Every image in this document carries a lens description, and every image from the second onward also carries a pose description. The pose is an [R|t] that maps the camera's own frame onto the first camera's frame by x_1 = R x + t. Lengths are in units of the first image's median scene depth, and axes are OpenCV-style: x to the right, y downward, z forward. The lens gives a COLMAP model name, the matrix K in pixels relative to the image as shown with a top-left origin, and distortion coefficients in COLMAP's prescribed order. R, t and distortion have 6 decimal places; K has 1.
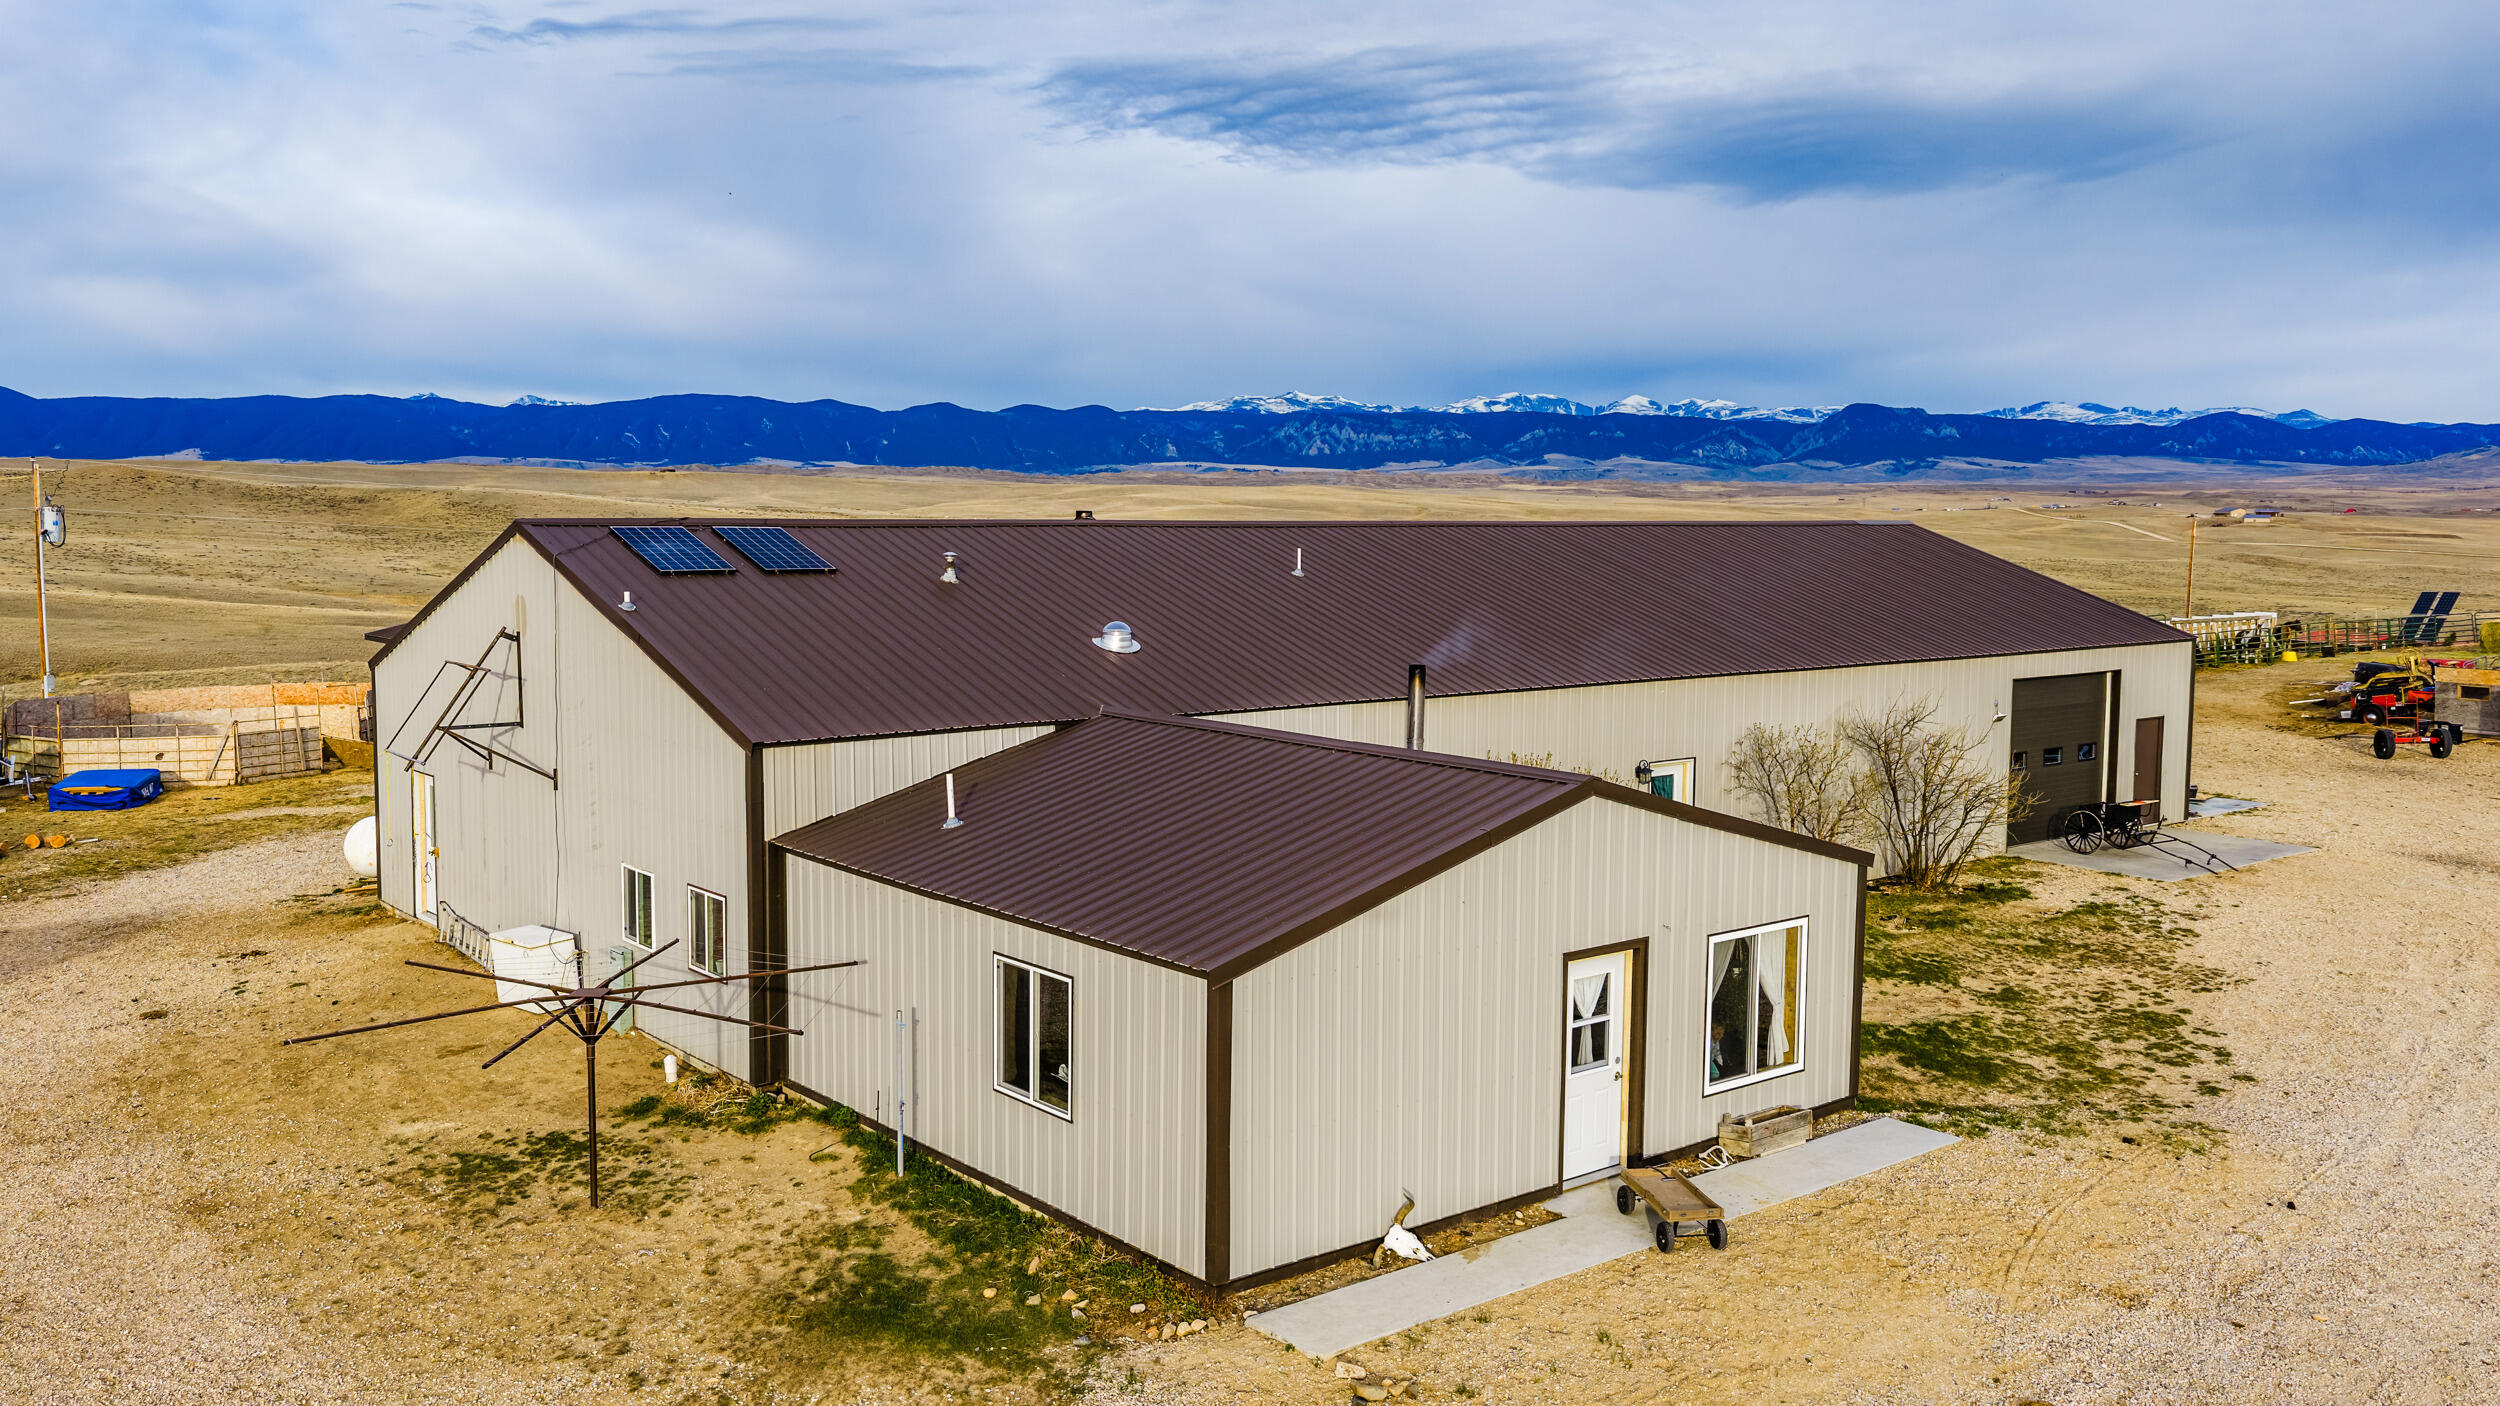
lens RADIAL K [[2069.2, 0, 1250.0], [0, 2069.2, 703.0], [0, 0, 1]] dist [0.035388, -0.055298]
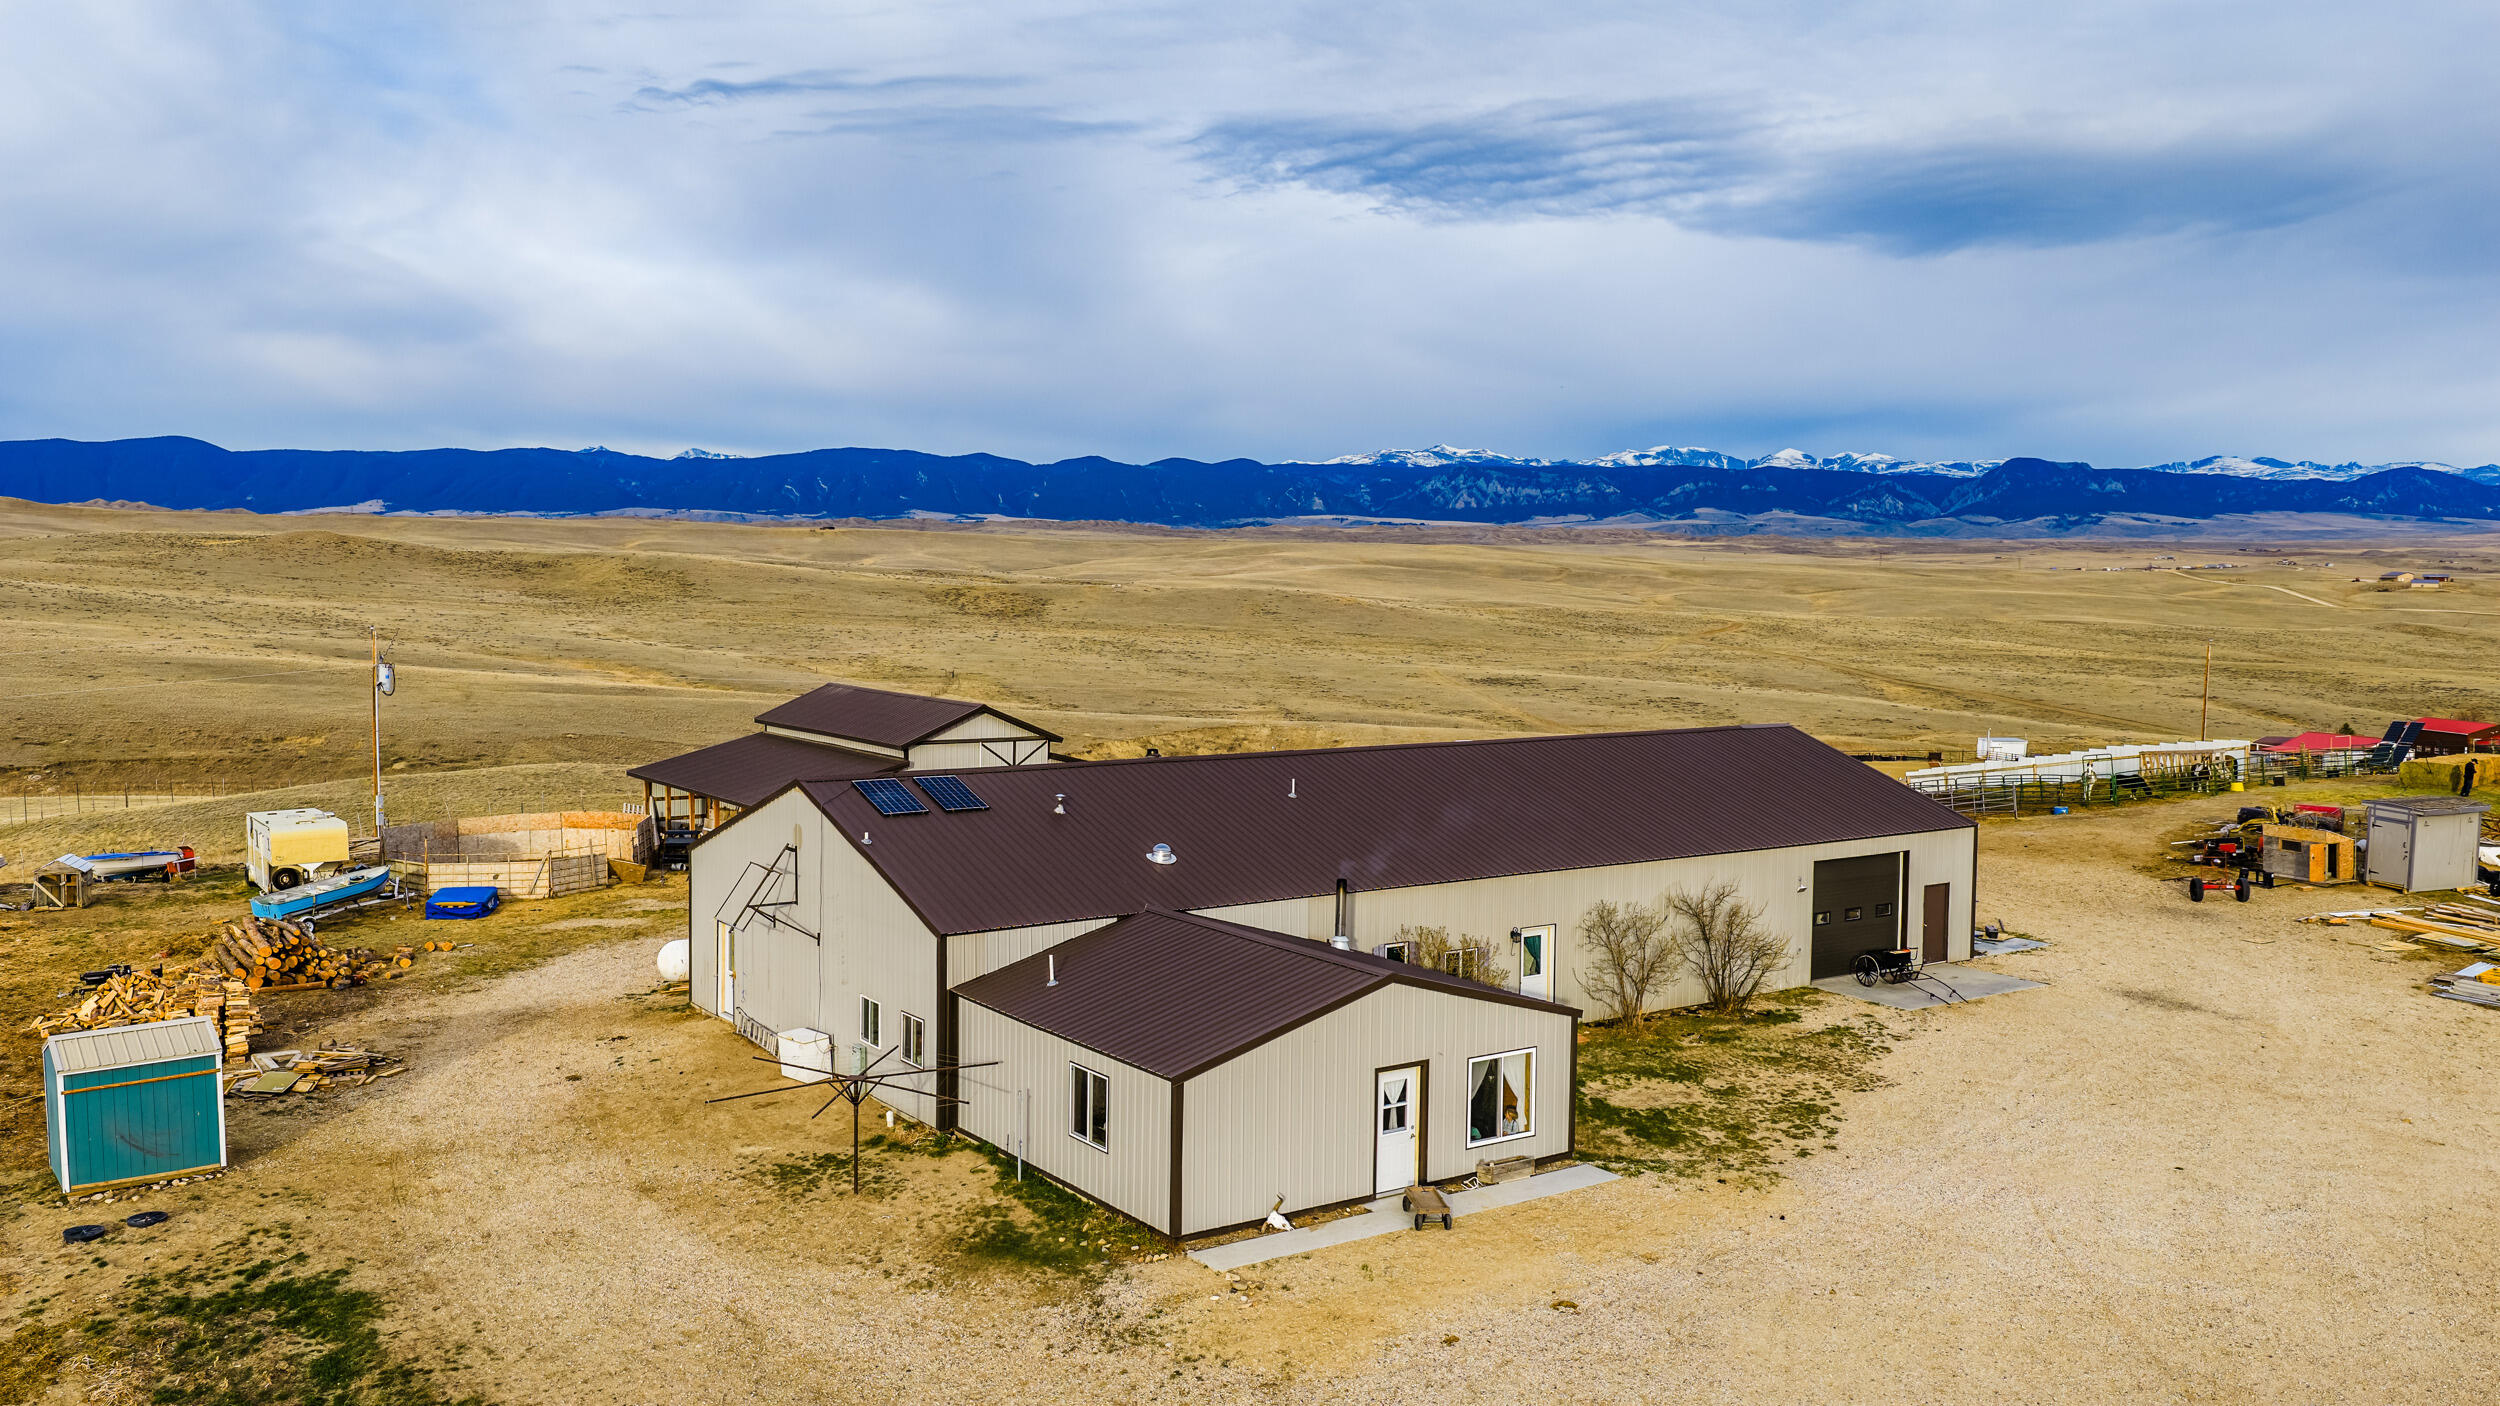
lens RADIAL K [[2072.9, 0, 1250.0], [0, 2072.9, 703.0], [0, 0, 1]] dist [0.041727, -0.067974]
pose [[0.997488, 0.009495, -0.070199, 0.007023], [-0.011221, 0.999643, -0.024237, -0.006705], [0.069944, 0.024964, 0.997239, -0.036380]]
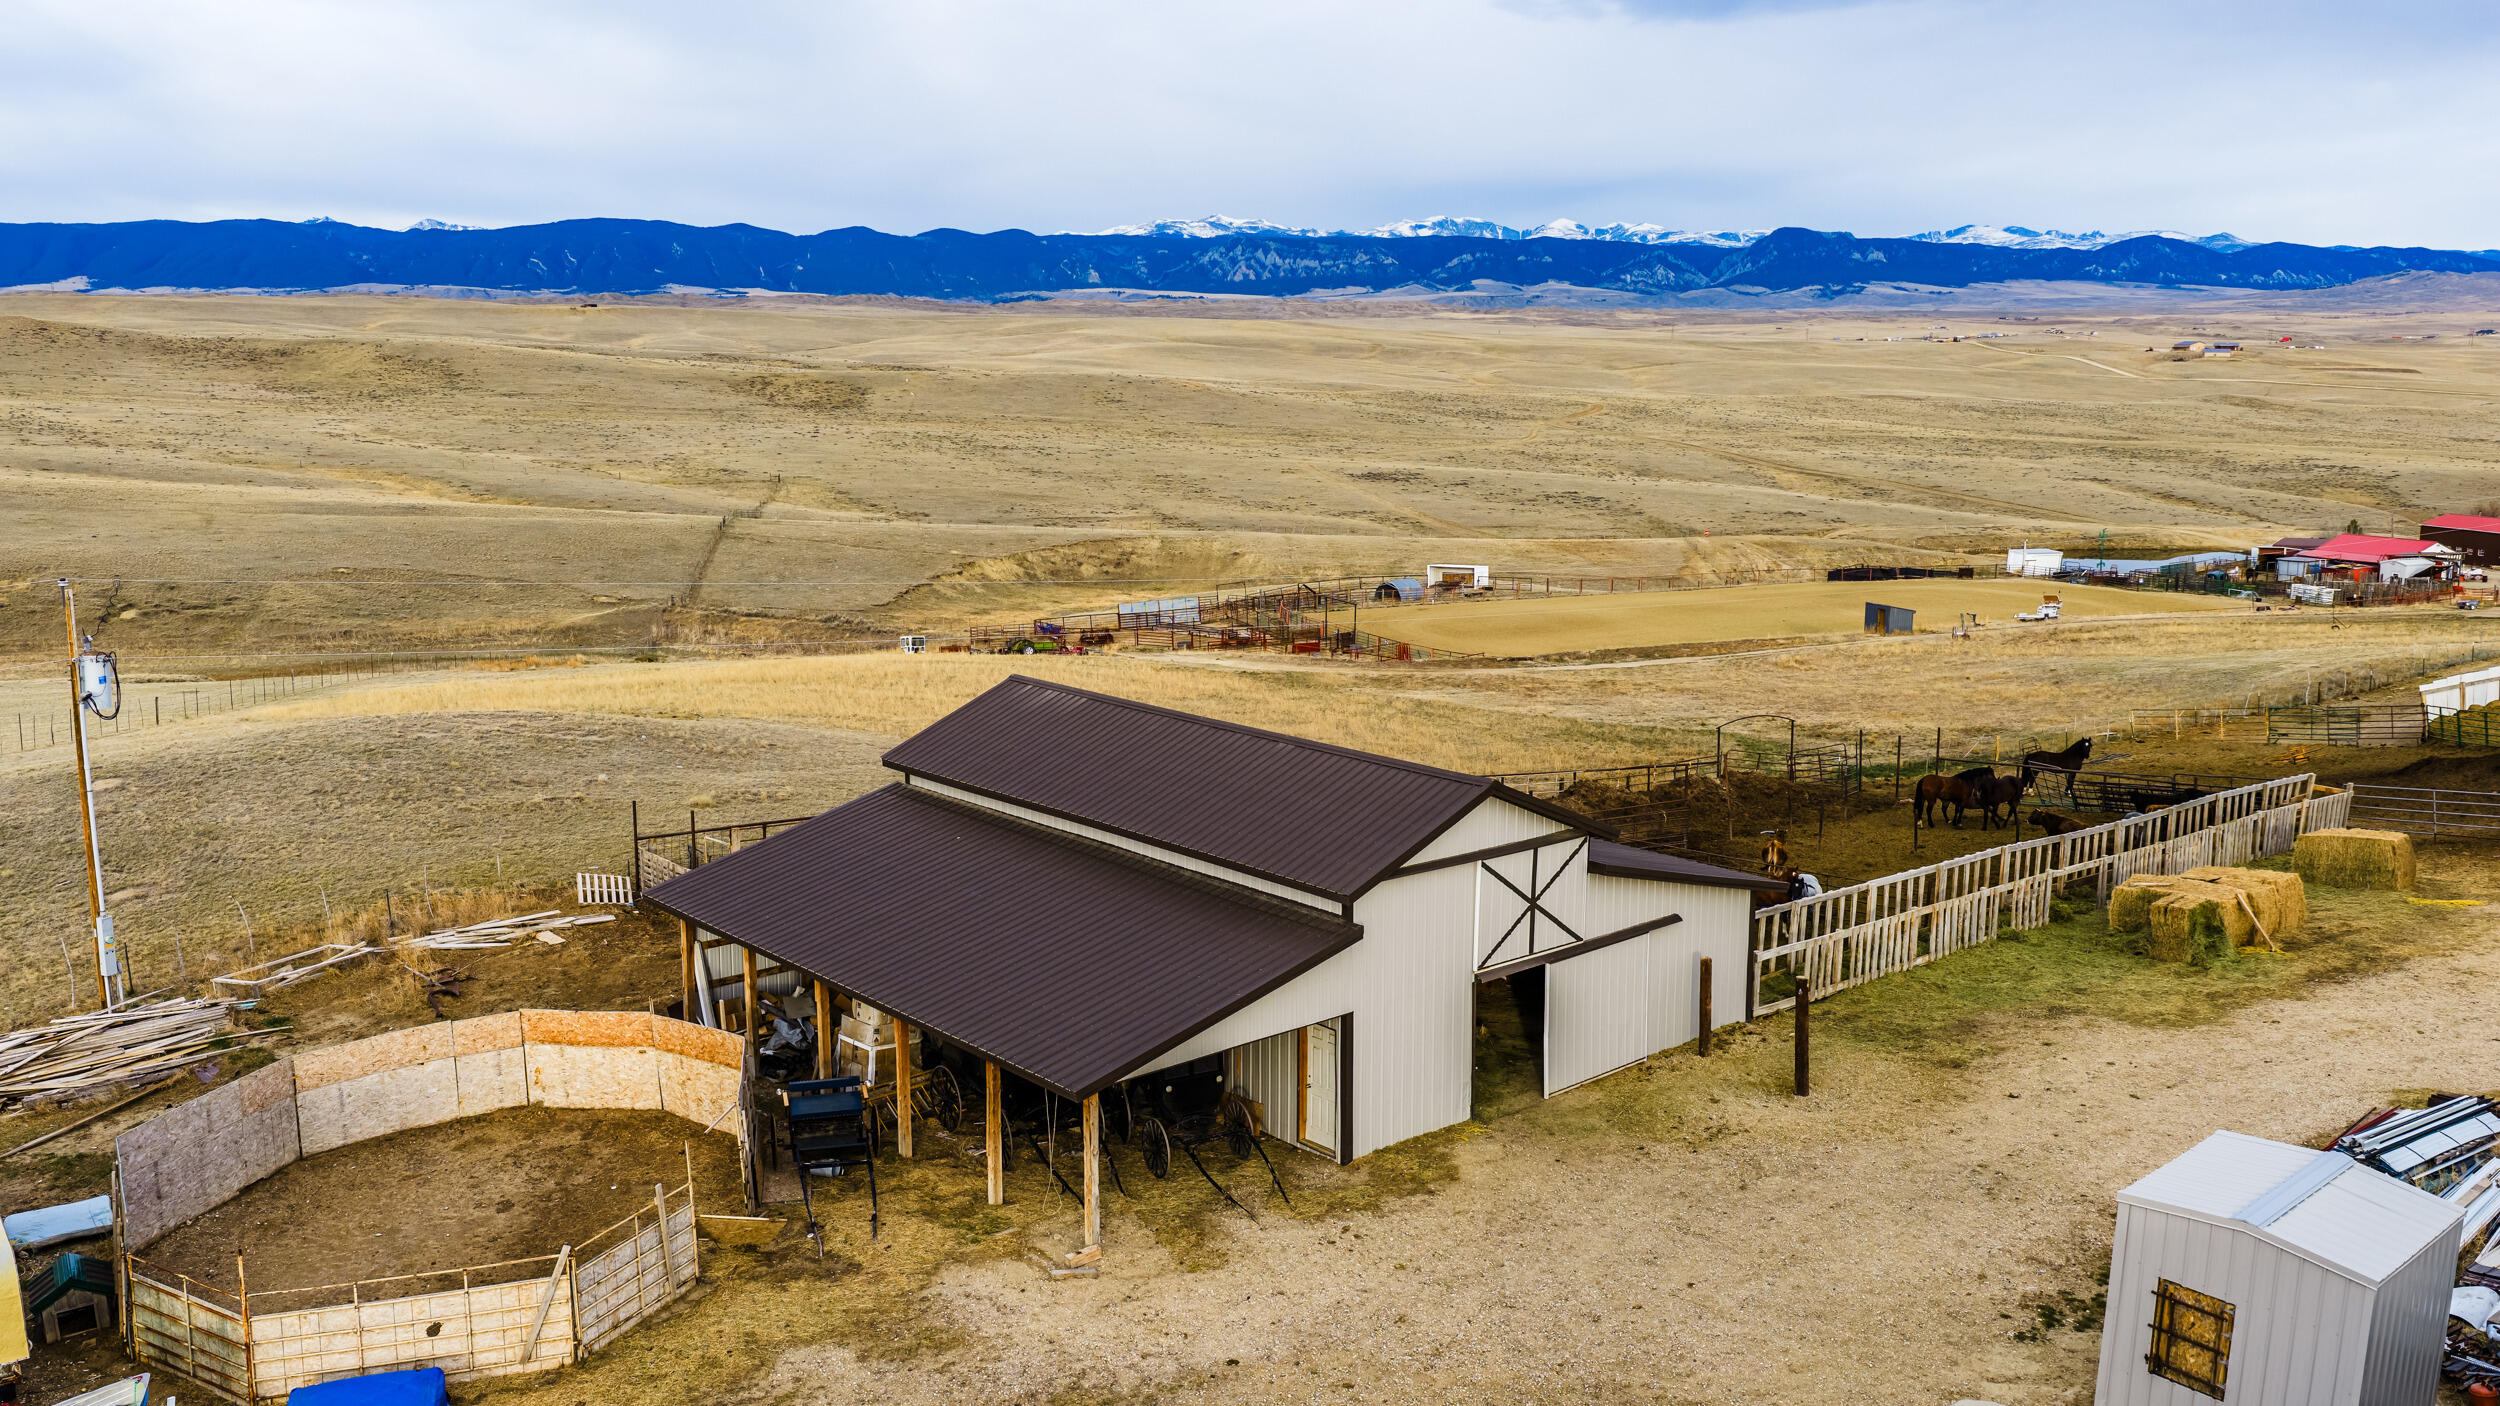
lens RADIAL K [[2061.2, 0, 1250.0], [0, 2061.2, 703.0], [0, 0, 1]] dist [0.036573, -0.062132]
pose [[0.999236, -0.009400, 0.037934, -0.037149], [0.006202, 0.996483, 0.083565, -0.019367], [-0.038586, -0.083266, 0.995780, 0.053321]]
